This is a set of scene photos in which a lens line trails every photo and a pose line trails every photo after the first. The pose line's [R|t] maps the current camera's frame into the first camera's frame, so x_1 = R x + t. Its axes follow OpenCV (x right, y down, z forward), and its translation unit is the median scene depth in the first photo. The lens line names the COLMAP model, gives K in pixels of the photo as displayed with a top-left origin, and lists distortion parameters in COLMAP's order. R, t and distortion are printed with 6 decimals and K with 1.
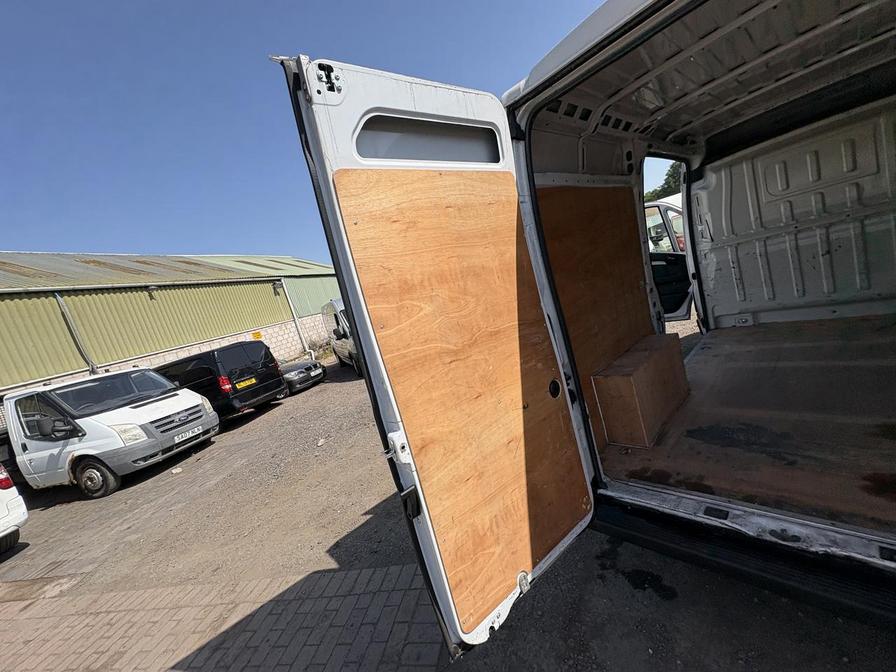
lens RADIAL K [[360.3, 0, 448.0], [0, 360.3, 336.0], [0, 0, 1]] dist [0.001844, -0.000209]
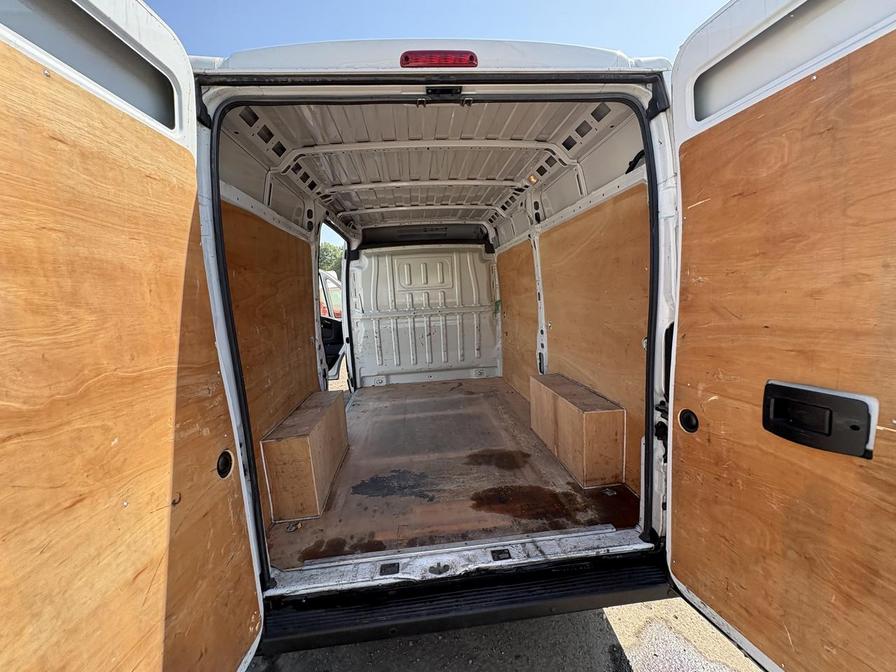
lens RADIAL K [[356.2, 0, 448.0], [0, 356.2, 336.0], [0, 0, 1]] dist [-0.001609, 0.000485]
pose [[0.595279, 0.132372, 0.792541, -0.026812], [0.003071, 0.985955, -0.166983, 0.015919], [-0.803513, 0.101835, 0.586512, 0.201375]]
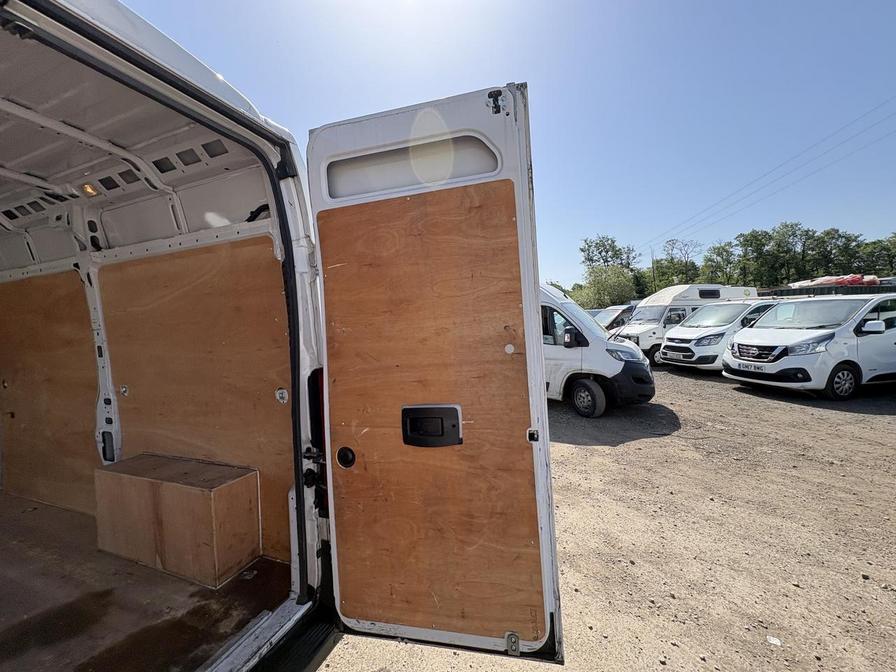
lens RADIAL K [[357.2, 0, 448.0], [0, 357.2, 336.0], [0, 0, 1]] dist [-0.000392, 0.000333]
pose [[-0.414989, 0.252373, 0.874123, 0.018368], [0.269006, 0.951839, -0.147100, -0.026456], [-0.869149, 0.174100, -0.462893, 0.458250]]
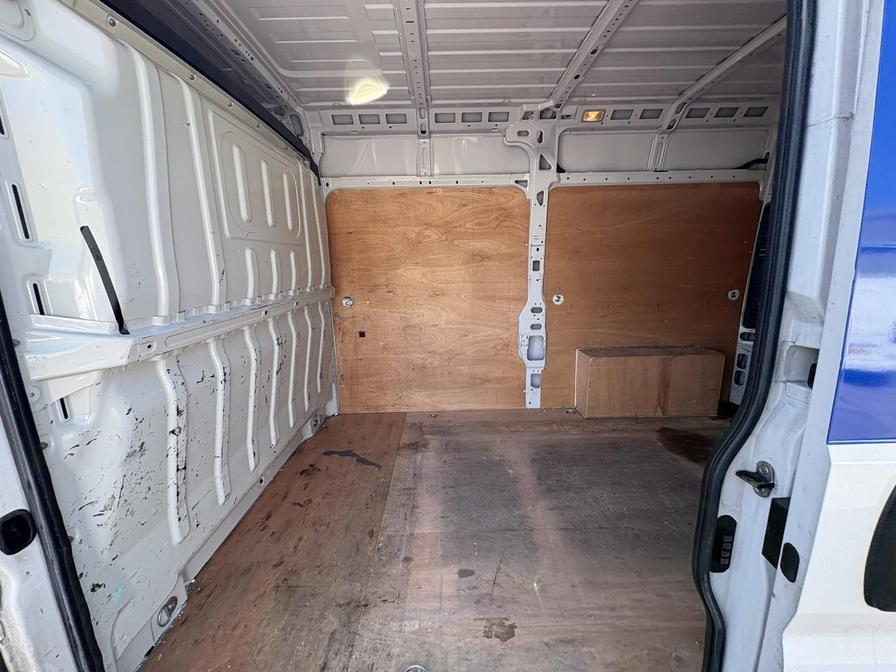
lens RADIAL K [[362.5, 0, 448.0], [0, 362.5, 336.0], [0, 0, 1]] dist [0.000681, 0.000726]
pose [[-0.715441, 0.127001, 0.687034, 1.462029], [0.294372, 0.946592, 0.131562, -0.797021], [-0.633632, 0.296368, -0.714616, 3.320873]]
